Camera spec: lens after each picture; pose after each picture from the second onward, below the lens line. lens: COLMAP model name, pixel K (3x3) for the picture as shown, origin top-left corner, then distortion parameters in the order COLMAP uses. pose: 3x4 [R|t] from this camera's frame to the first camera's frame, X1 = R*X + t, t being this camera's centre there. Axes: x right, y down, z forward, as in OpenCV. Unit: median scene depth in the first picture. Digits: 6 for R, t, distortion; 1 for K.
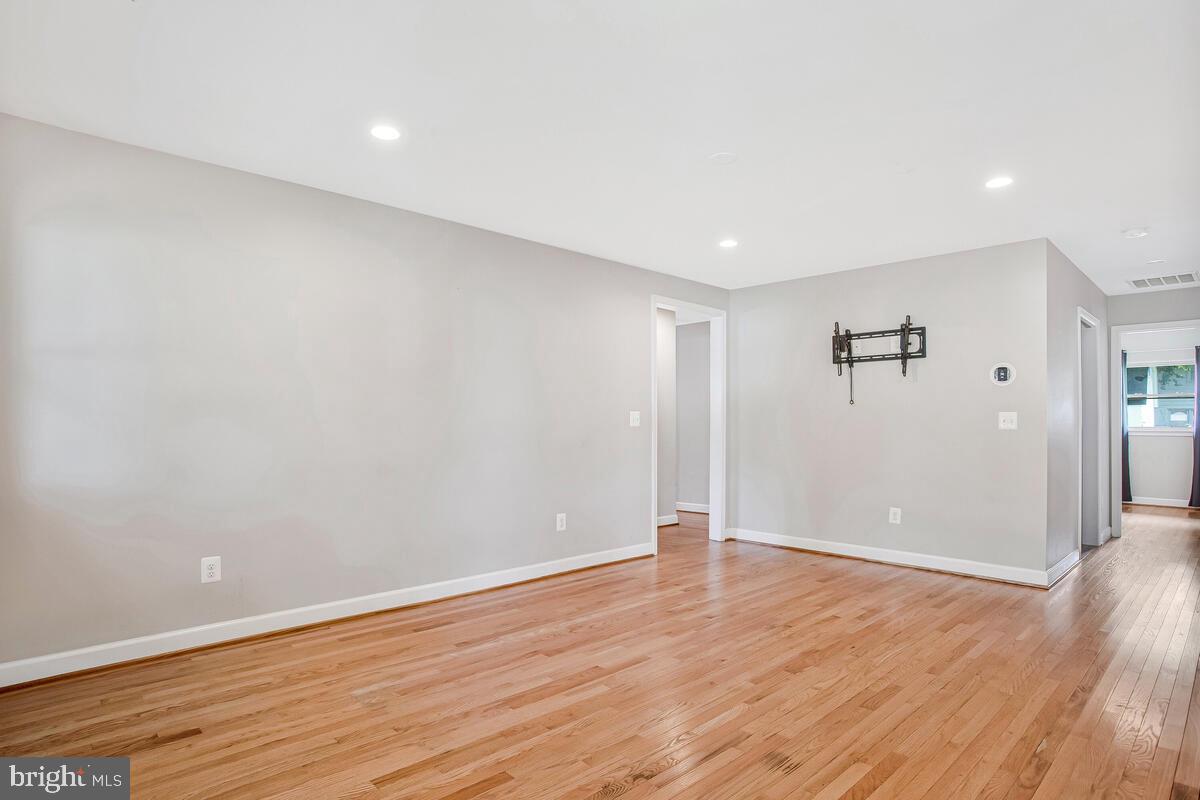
lens RADIAL K [[635.5, 0, 611.5], [0, 635.5, 410.2], [0, 0, 1]] dist [-0.023163, 0.003159]
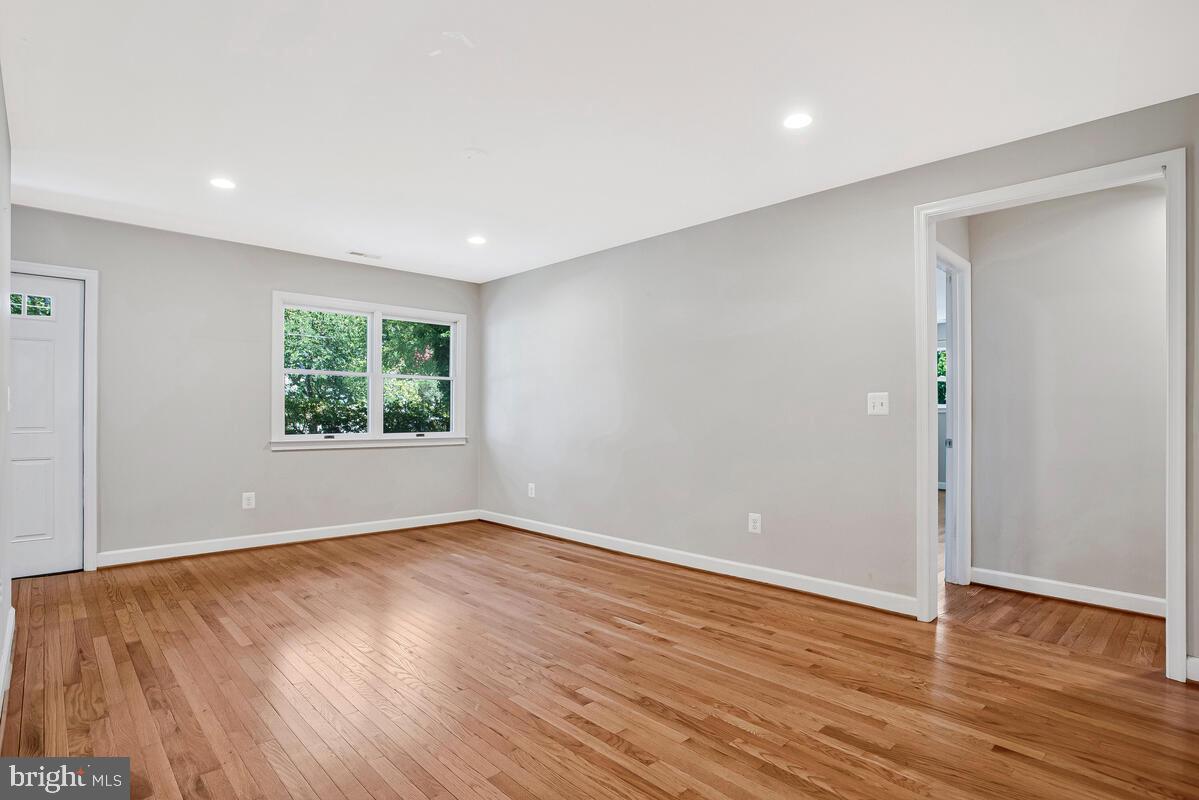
lens RADIAL K [[613.8, 0, 597.9], [0, 613.8, 402.3], [0, 0, 1]] dist [-0.056454, 0.014657]
pose [[-0.026229, -0.025923, -0.999320, 0.921203], [0.019250, 0.999465, -0.026433, 0.033066], [0.999471, -0.019930, -0.025716, 0.966954]]
